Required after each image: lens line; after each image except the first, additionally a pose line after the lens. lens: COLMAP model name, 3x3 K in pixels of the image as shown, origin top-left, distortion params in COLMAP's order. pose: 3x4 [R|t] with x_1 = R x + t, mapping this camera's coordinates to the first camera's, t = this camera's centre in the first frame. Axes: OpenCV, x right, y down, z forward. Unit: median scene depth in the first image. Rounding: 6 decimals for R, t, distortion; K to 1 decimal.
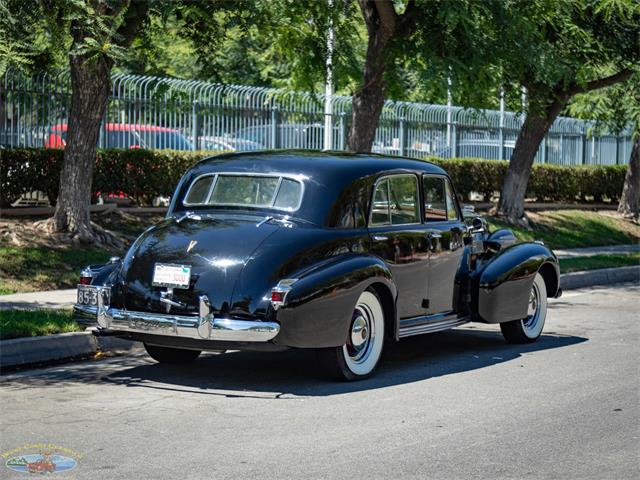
lens RADIAL K [[1740.7, 0, 320.0], [0, 1740.7, 240.0], [0, 0, 1]] dist [-0.020147, 0.269170]
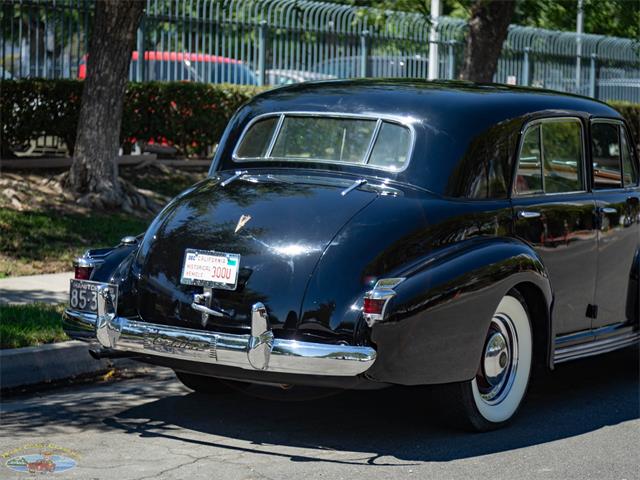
lens RADIAL K [[1849.5, 0, 307.0], [0, 1849.5, 261.8], [0, 0, 1]] dist [0.027458, -0.069468]
pose [[0.998500, 0.015339, -0.052566, -0.011663], [-0.013329, 0.999174, 0.038383, -0.008386], [0.053111, -0.037624, 0.997880, 0.282268]]
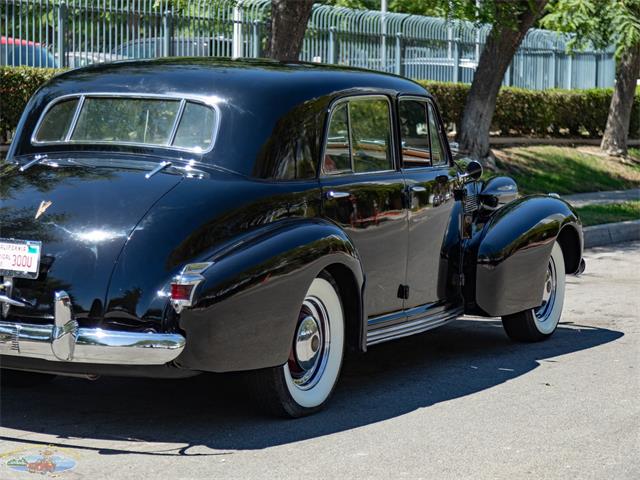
lens RADIAL K [[1882.1, 0, 331.3], [0, 1882.1, 240.9], [0, 0, 1]] dist [-0.051685, 0.510034]
pose [[0.997982, -0.006405, 0.063167, -0.011608], [0.004235, 0.999398, 0.034424, -0.007458], [-0.063350, -0.034087, 0.997409, 0.288815]]
